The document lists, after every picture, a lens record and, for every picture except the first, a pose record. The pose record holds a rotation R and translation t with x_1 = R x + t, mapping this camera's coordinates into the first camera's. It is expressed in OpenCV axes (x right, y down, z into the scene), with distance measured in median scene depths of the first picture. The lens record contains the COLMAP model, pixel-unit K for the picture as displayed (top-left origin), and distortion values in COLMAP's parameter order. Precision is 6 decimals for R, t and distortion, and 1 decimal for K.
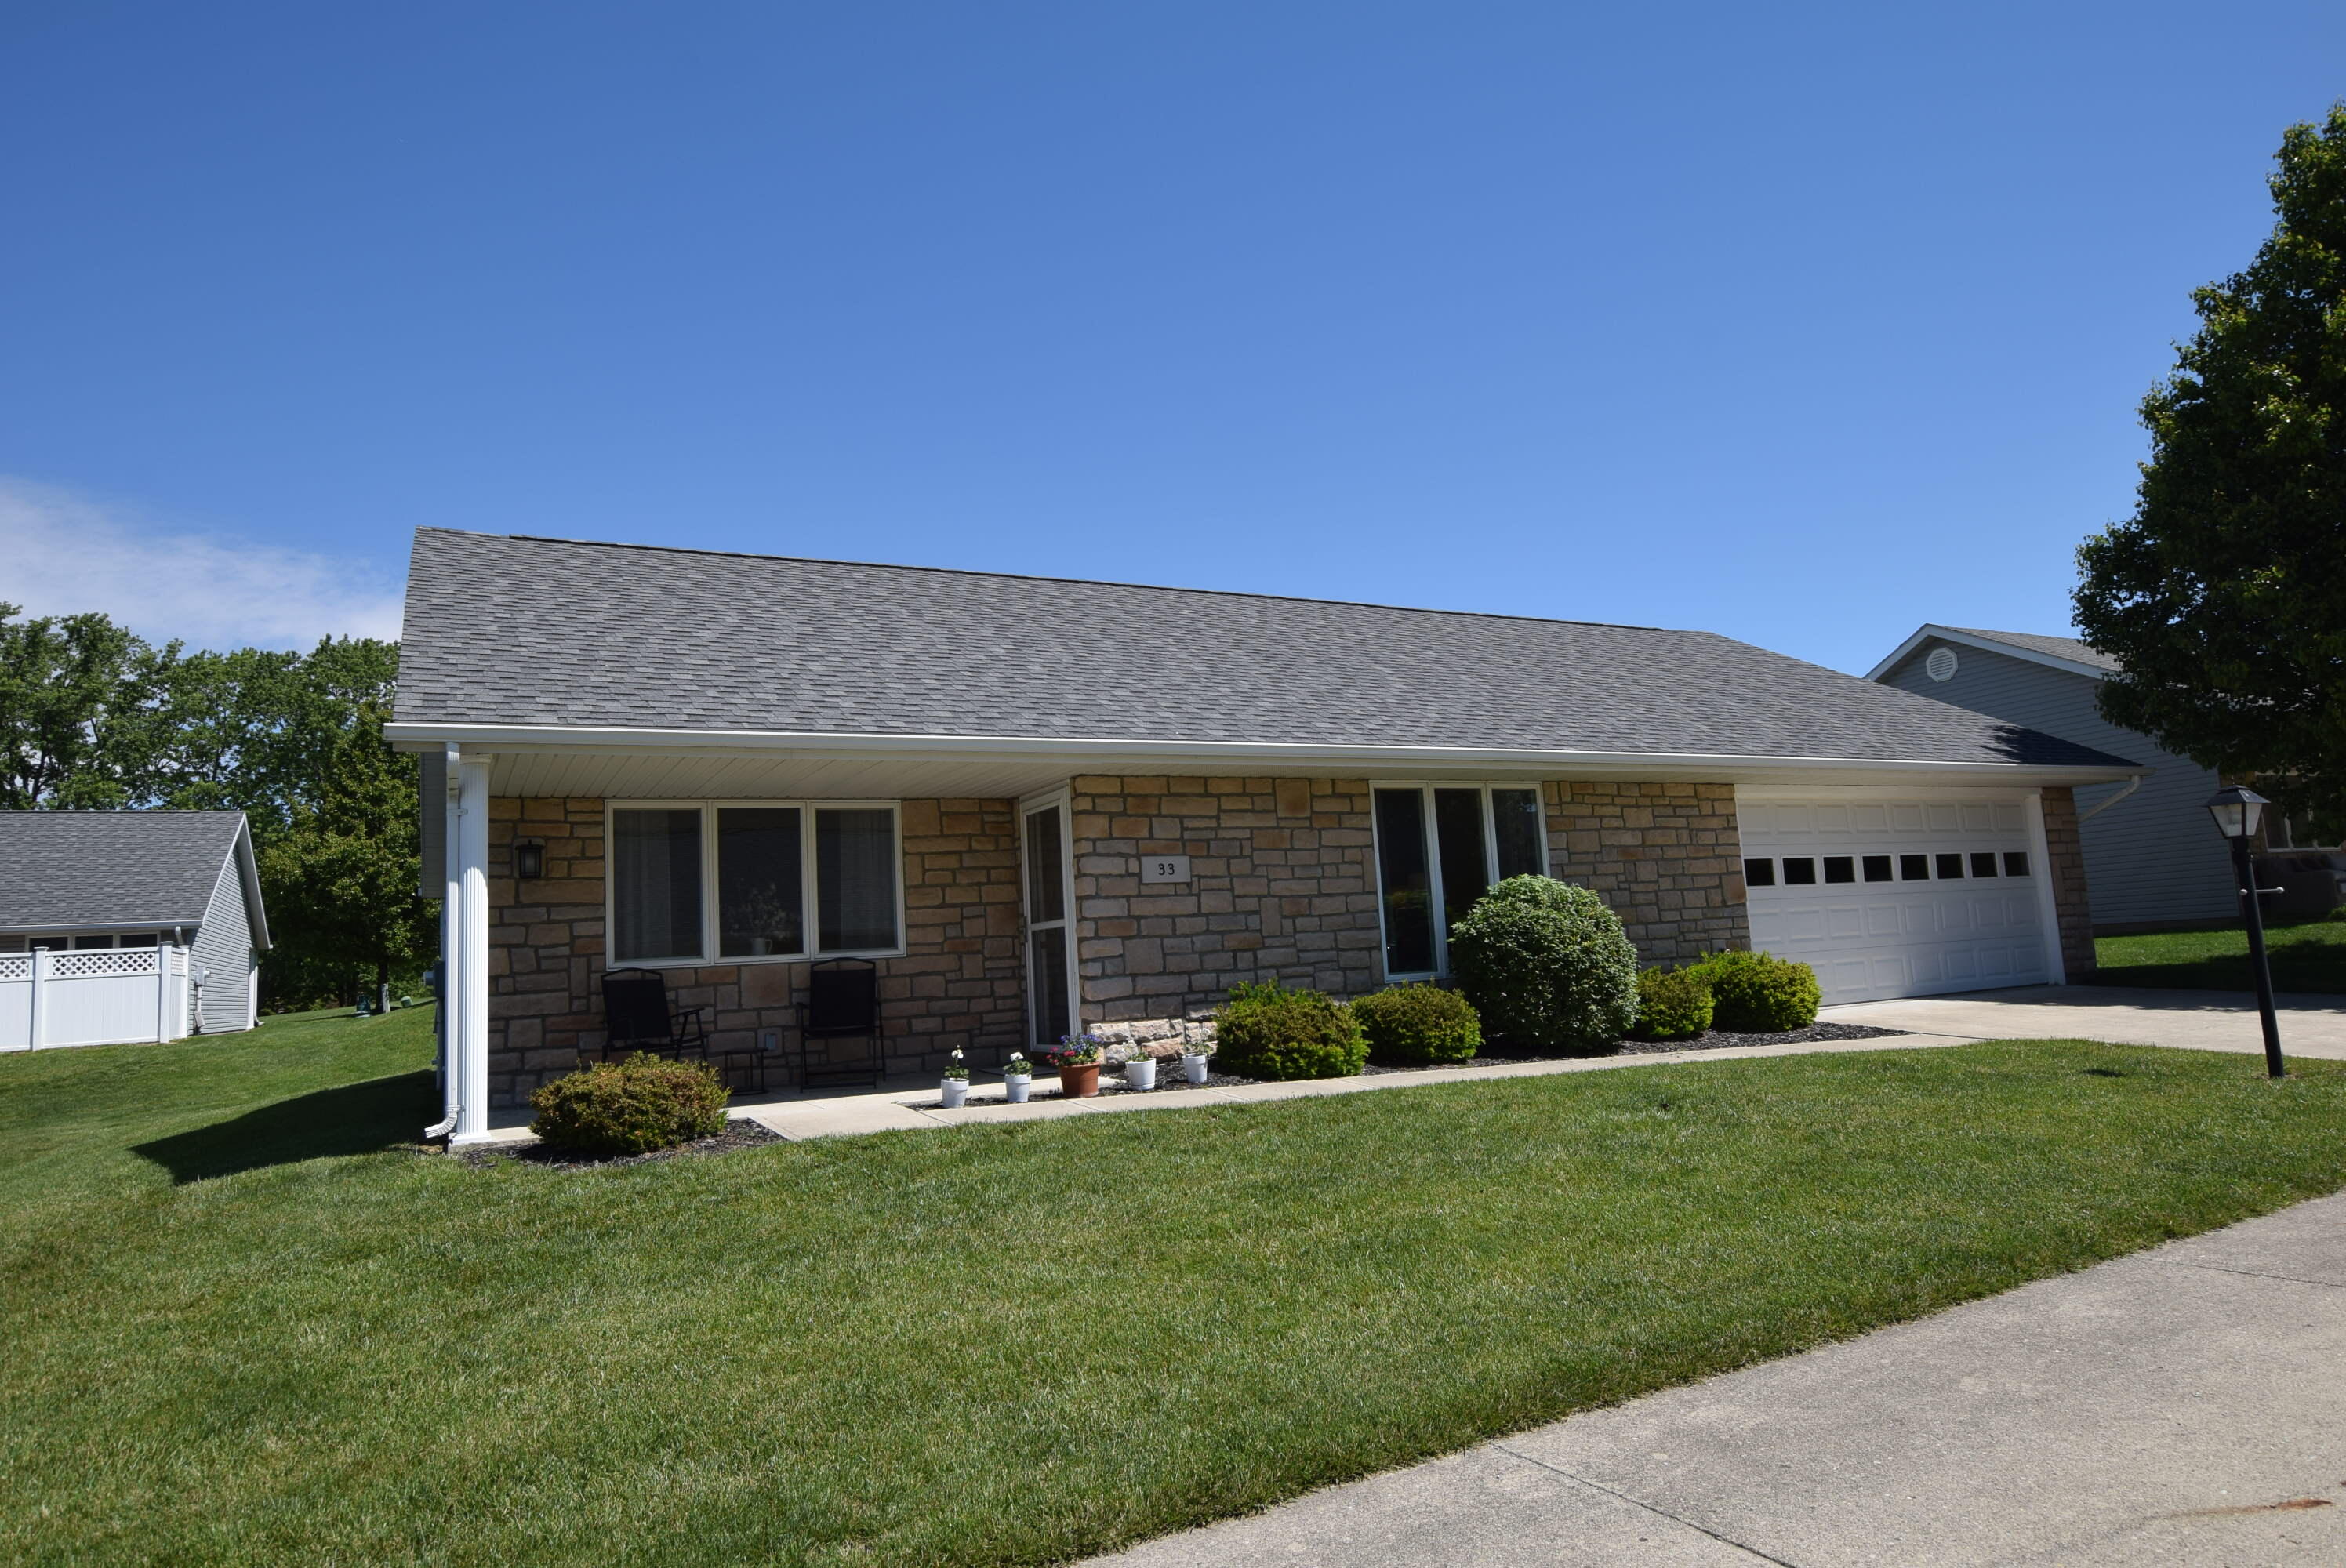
lens RADIAL K [[1414.1, 0, 1173.0], [0, 1414.1, 784.0], [0, 0, 1]] dist [-0.006069, -0.000621]
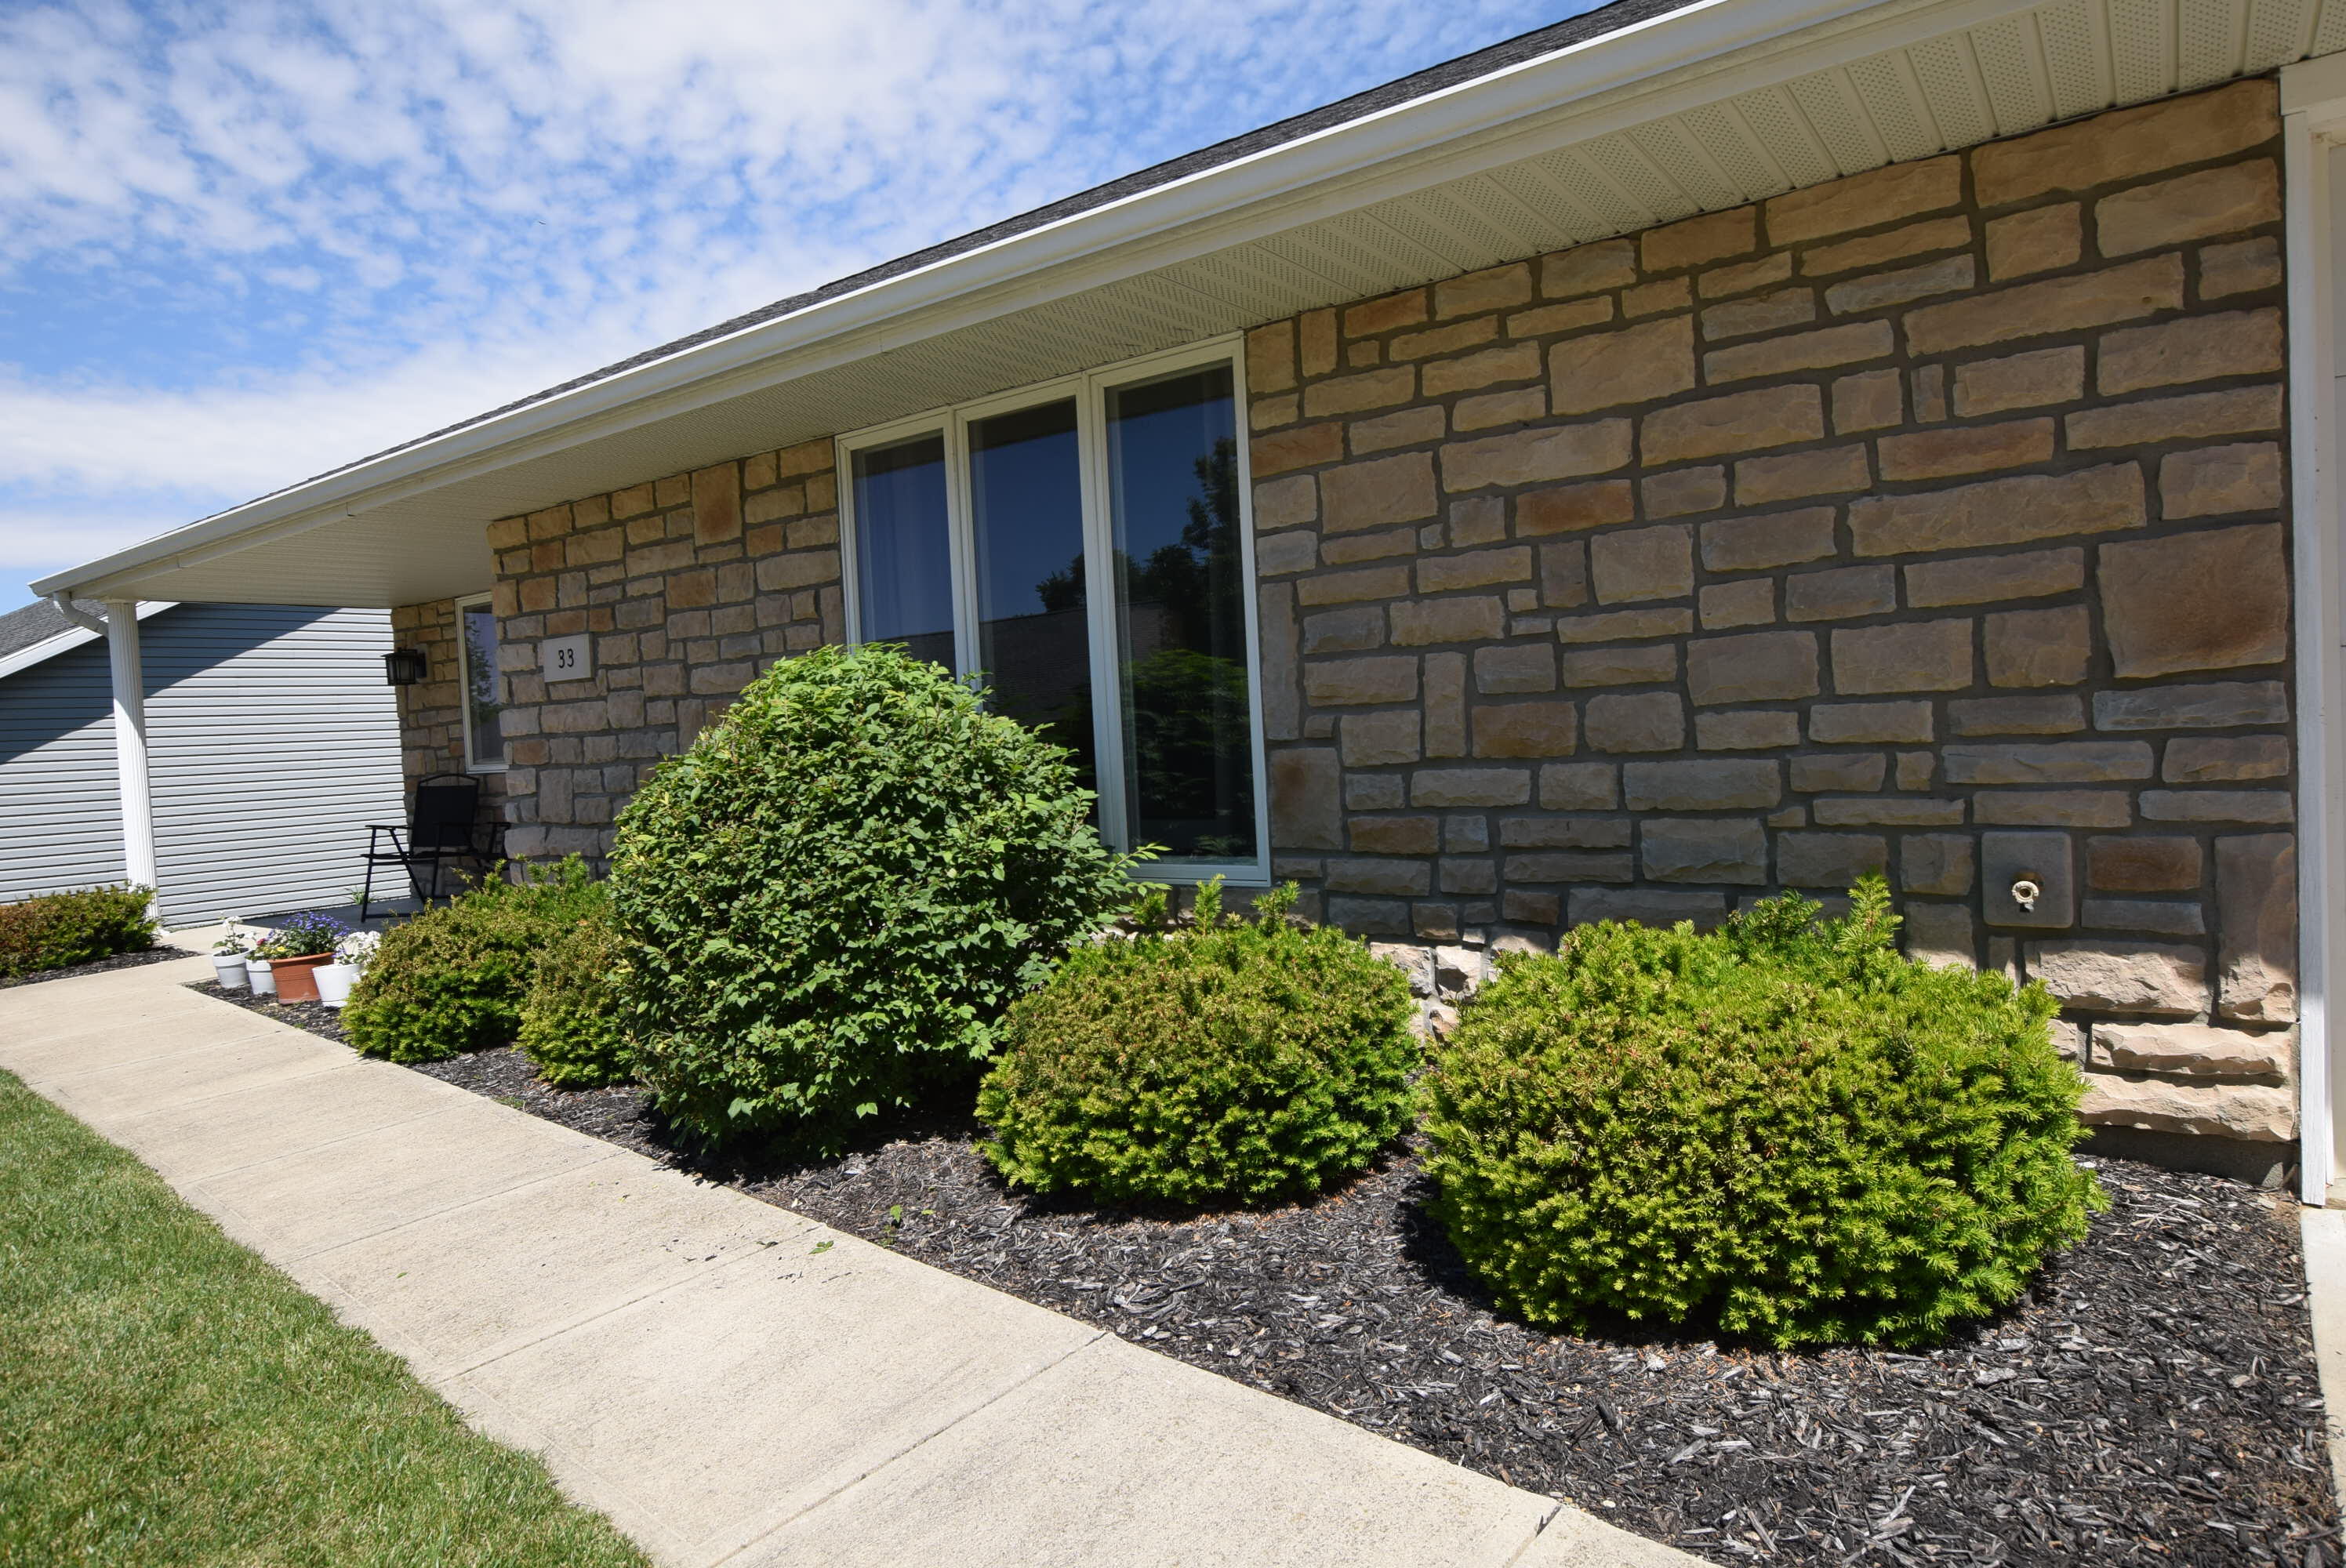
lens RADIAL K [[1414.1, 0, 1173.0], [0, 1414.1, 784.0], [0, 0, 1]] dist [-0.006069, -0.000621]
pose [[0.425567, 0.071108, -0.902129, 0.553110], [0.139193, 0.979900, 0.142901, 0.052420], [0.894158, -0.186384, 0.407116, 0.814454]]
